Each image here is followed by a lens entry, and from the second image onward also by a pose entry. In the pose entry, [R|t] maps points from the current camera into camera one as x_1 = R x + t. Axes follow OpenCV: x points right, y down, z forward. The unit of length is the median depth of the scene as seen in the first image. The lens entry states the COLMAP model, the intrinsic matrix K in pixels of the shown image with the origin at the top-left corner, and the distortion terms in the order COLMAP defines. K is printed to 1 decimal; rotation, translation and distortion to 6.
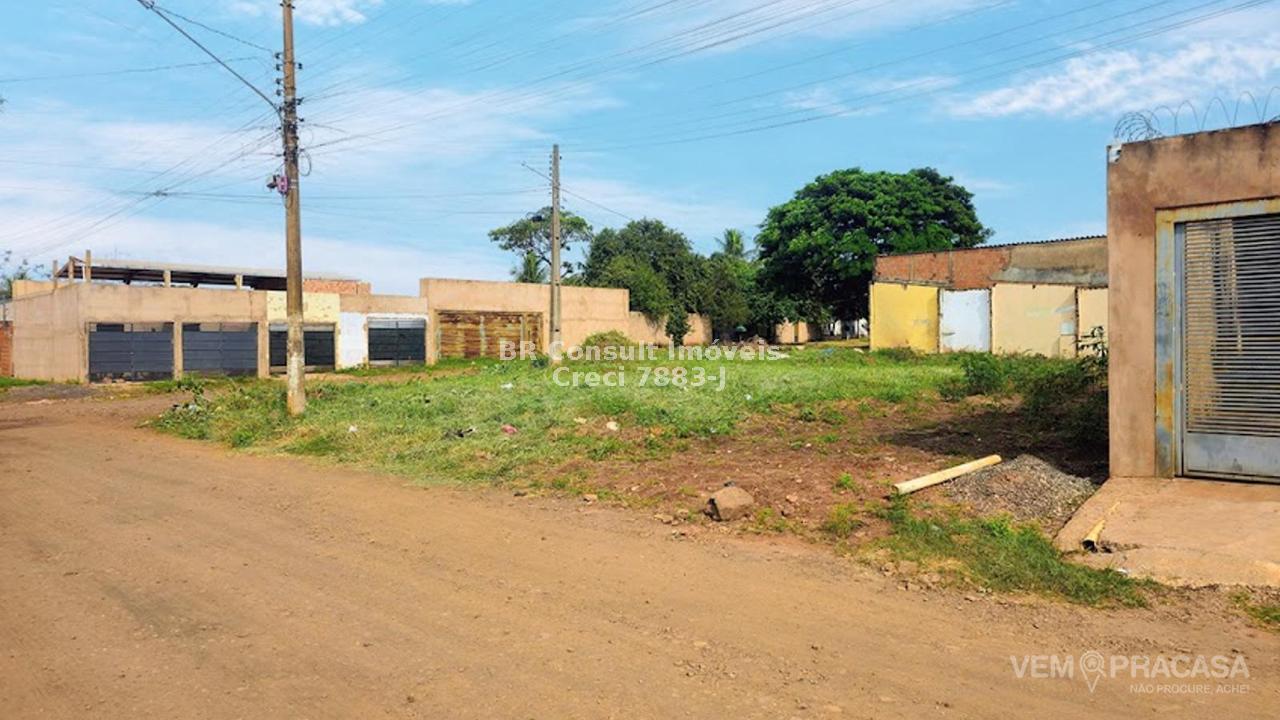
lens RADIAL K [[844.3, 0, 647.2], [0, 844.3, 353.2], [0, 0, 1]] dist [0.056272, -0.050371]
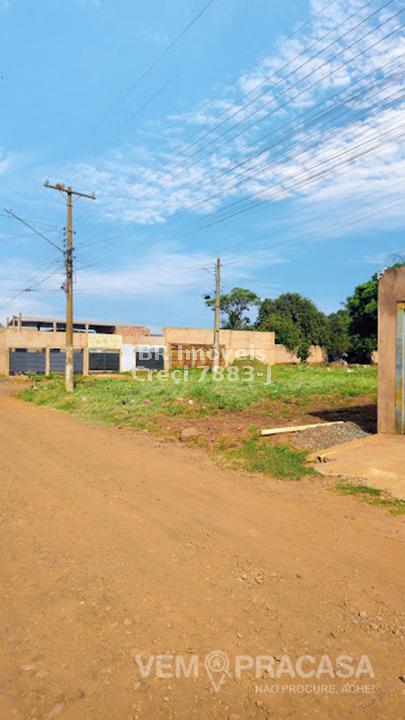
lens RADIAL K [[474.9, 0, 198.0], [0, 474.9, 366.3], [0, 0, 1]] dist [0.056272, -0.050371]
pose [[0.969847, 0.020321, -0.242866, 0.078791], [-0.020277, 0.999791, 0.002681, -0.001782], [0.242869, 0.002325, 0.970056, -0.041879]]
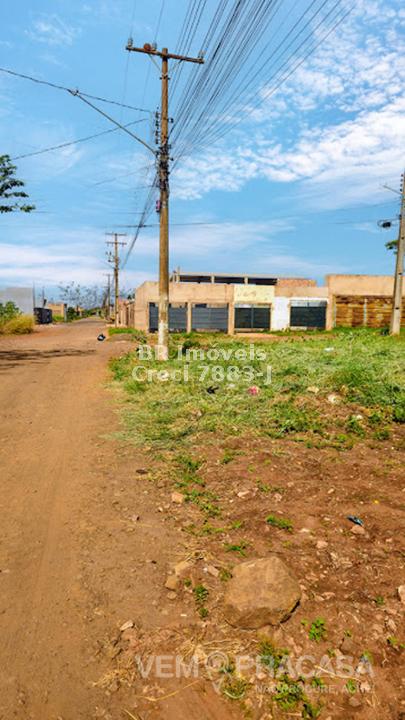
lens RADIAL K [[474.9, 0, 201.3], [0, 474.9, 362.0], [0, 0, 1]] dist [0.056272, -0.050371]
pose [[0.827577, 0.072716, -0.556623, 0.044653], [-0.025970, 0.995472, 0.091435, -0.002255], [0.560751, -0.061214, 0.825718, 0.129575]]
